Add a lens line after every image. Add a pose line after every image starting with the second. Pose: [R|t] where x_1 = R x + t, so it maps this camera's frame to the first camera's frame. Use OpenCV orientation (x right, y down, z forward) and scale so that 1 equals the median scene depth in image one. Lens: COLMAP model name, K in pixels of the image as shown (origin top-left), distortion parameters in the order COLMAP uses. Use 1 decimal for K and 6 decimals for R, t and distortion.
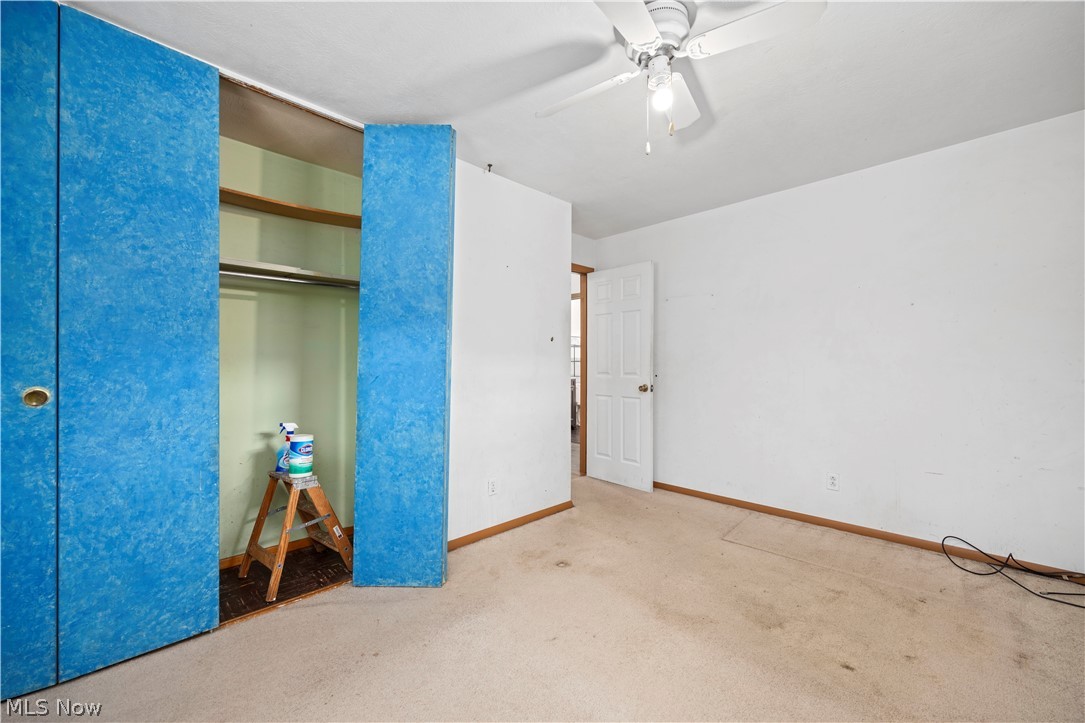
lens RADIAL K [[417.1, 0, 543.4], [0, 417.1, 363.7], [0, 0, 1]] dist [0.000344, 0.000102]
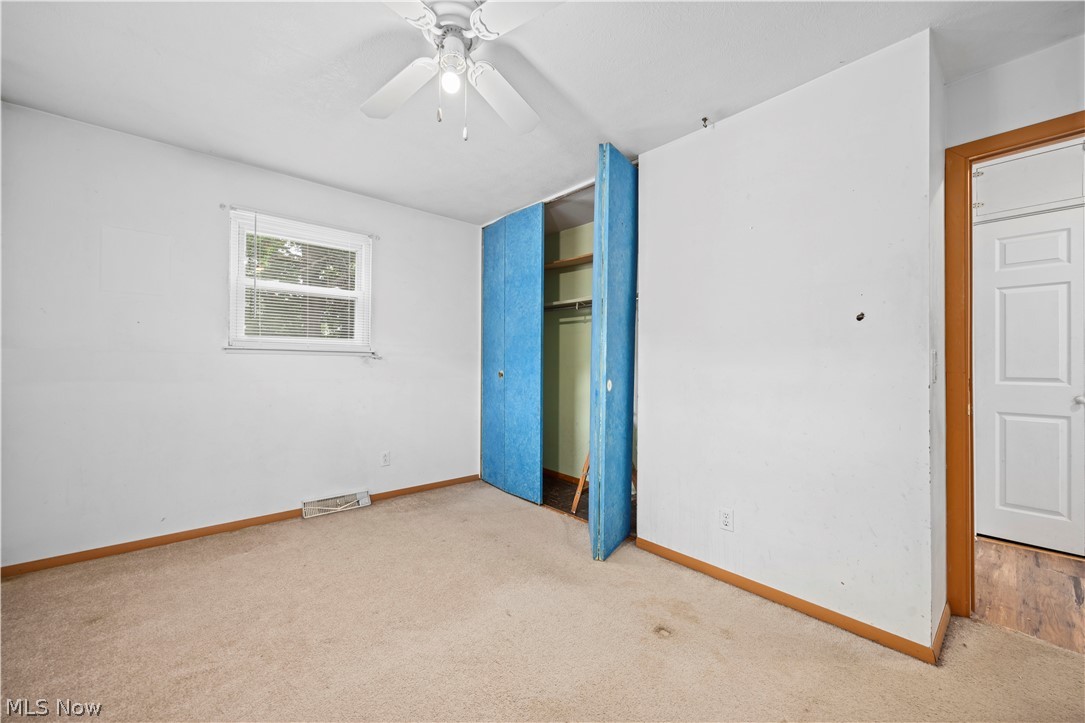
lens RADIAL K [[417.1, 0, 541.6], [0, 417.1, 363.8], [0, 0, 1]] dist [0.000344, 0.000102]
pose [[-0.045053, -0.002664, -0.998981, 1.147510], [-0.010653, 0.999941, -0.002186, 0.015807], [0.998928, 0.010544, -0.045079, 1.174771]]
